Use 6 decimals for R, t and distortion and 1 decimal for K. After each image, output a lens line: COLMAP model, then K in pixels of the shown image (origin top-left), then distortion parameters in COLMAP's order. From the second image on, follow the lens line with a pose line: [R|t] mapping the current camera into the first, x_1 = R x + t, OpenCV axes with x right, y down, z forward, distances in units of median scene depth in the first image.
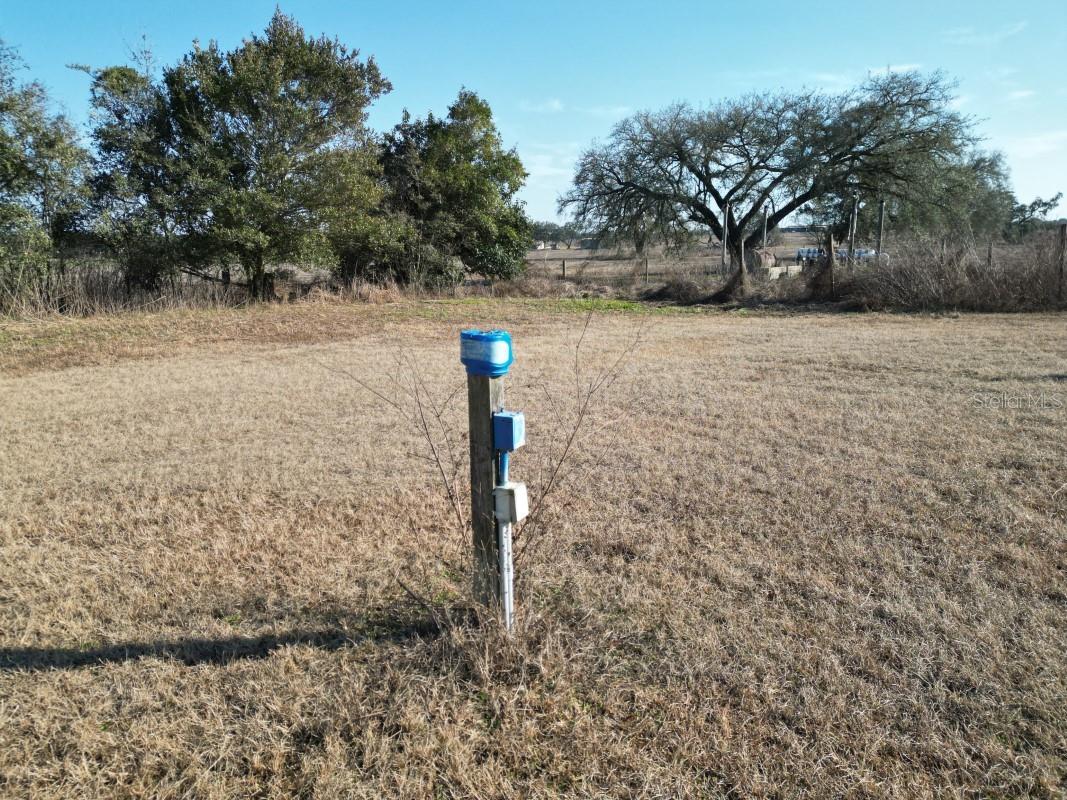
lens RADIAL K [[729.0, 0, 533.5], [0, 729.0, 400.0], [0, 0, 1]] dist [0.058986, -0.058462]
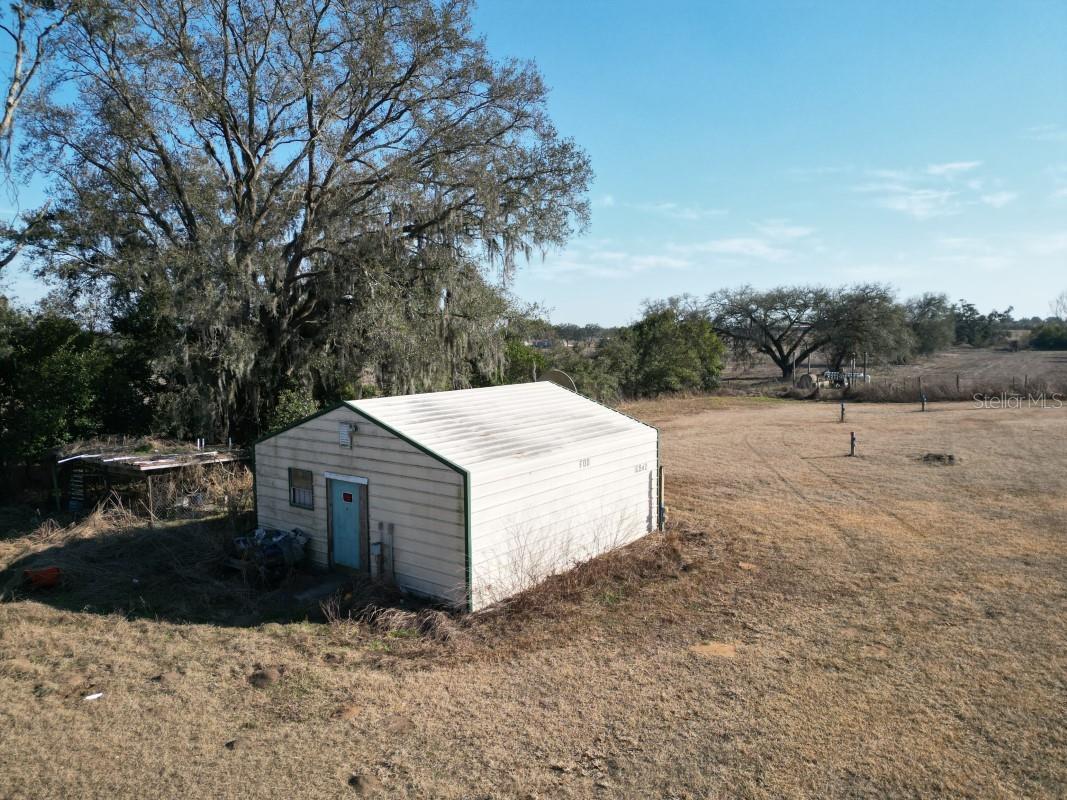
lens RADIAL K [[729.0, 0, 533.5], [0, 729.0, 400.0], [0, 0, 1]] dist [0.058986, -0.058462]
pose [[0.999953, 0.001544, 0.009567, -0.356062], [-0.000350, 0.992341, -0.123527, 0.093455], [-0.009685, 0.123518, 0.992295, -0.763004]]
